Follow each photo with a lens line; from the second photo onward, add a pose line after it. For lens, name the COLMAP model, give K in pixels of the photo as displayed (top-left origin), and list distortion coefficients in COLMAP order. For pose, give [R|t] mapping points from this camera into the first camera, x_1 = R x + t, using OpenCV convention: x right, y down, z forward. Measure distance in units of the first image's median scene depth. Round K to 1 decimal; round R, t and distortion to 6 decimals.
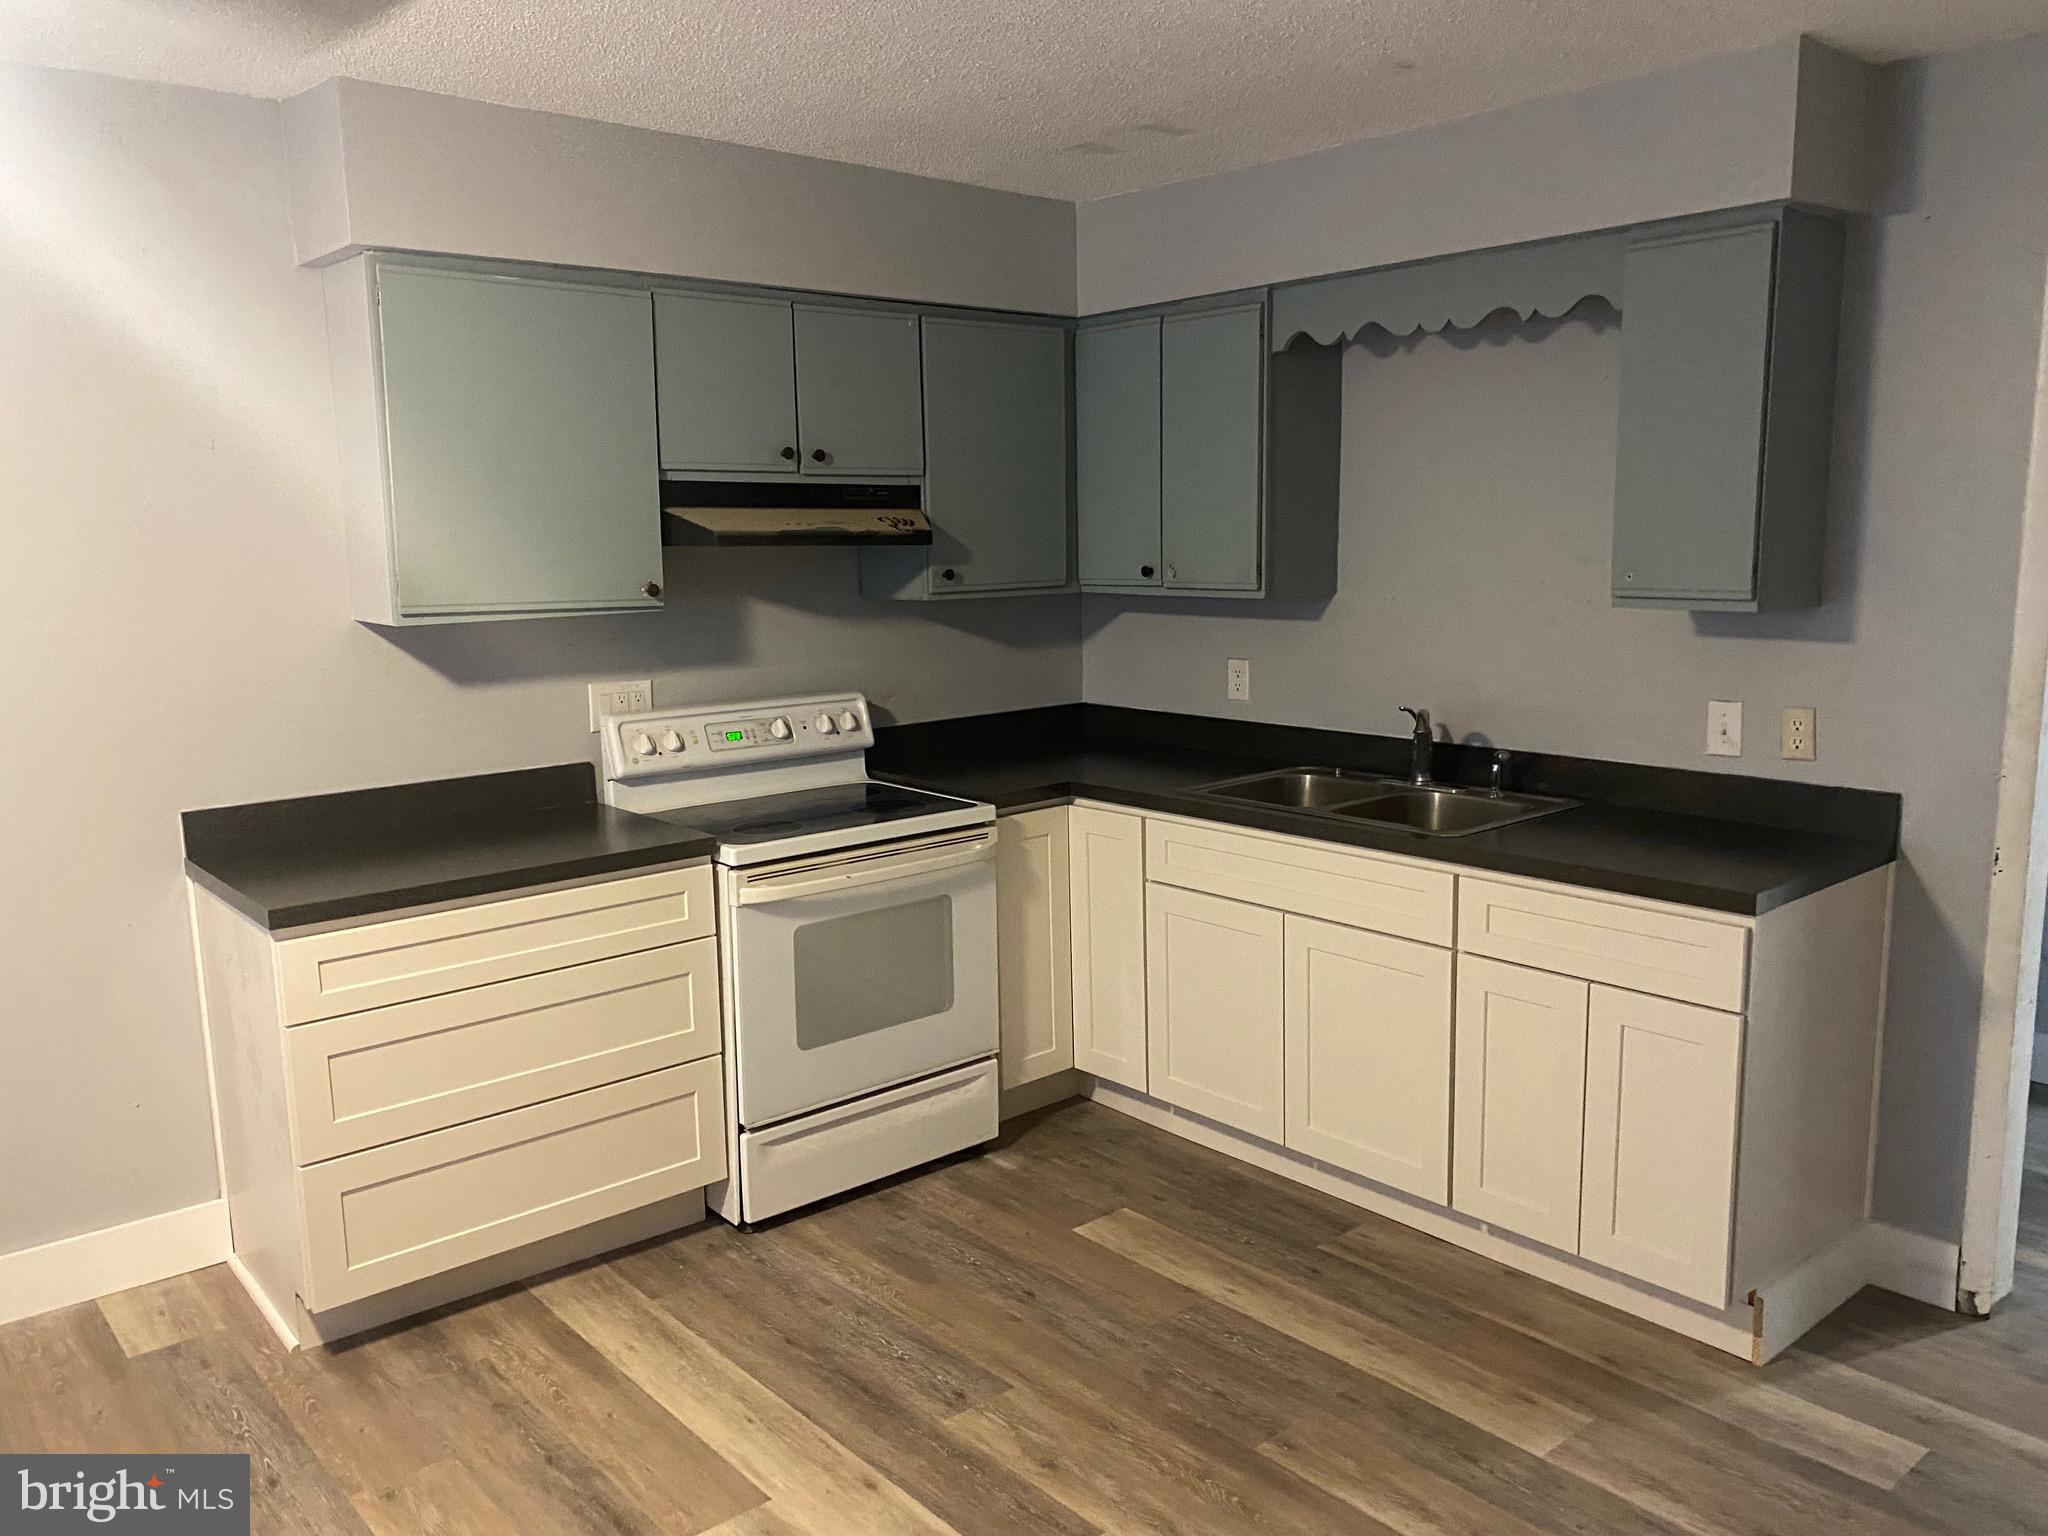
lens RADIAL K [[1547.3, 0, 1024.0], [0, 1547.3, 768.0], [0, 0, 1]] dist [0.051395, -0.001707]
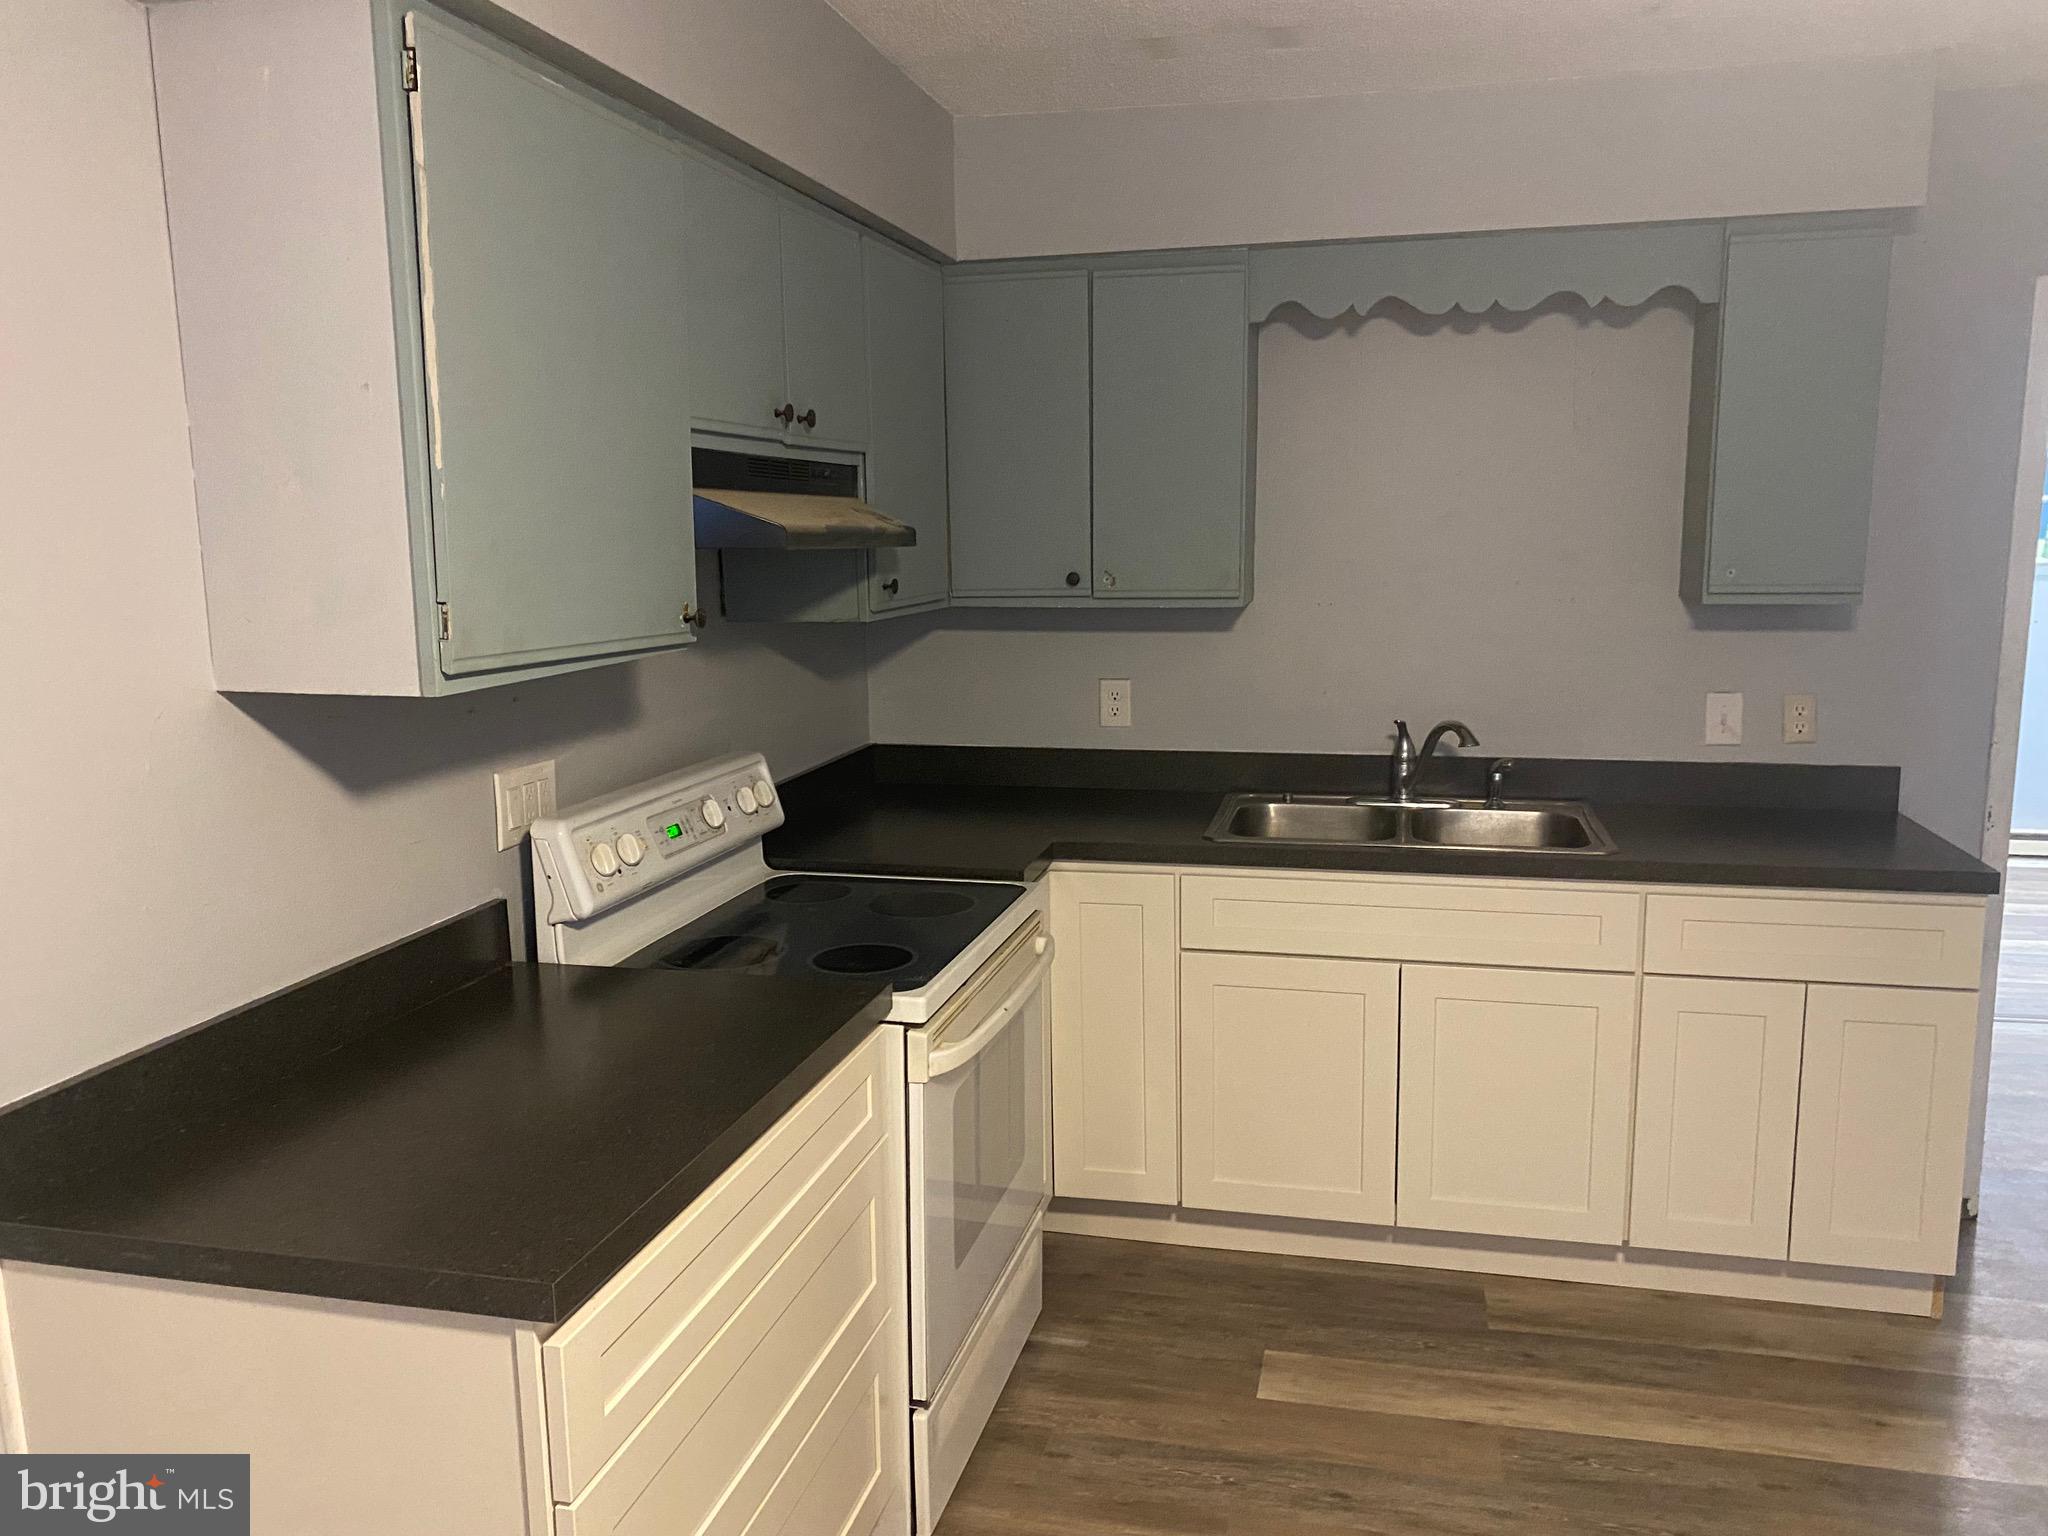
lens RADIAL K [[1558.0, 0, 1028.1], [0, 1558.0, 780.6], [0, 0, 1]] dist [0.024879, 0.001252]
pose [[0.812906, -0.090337, 0.575346, -0.486572], [0.092577, 0.995379, 0.025486, -0.049330], [-0.574990, 0.032547, 0.817513, 0.386308]]
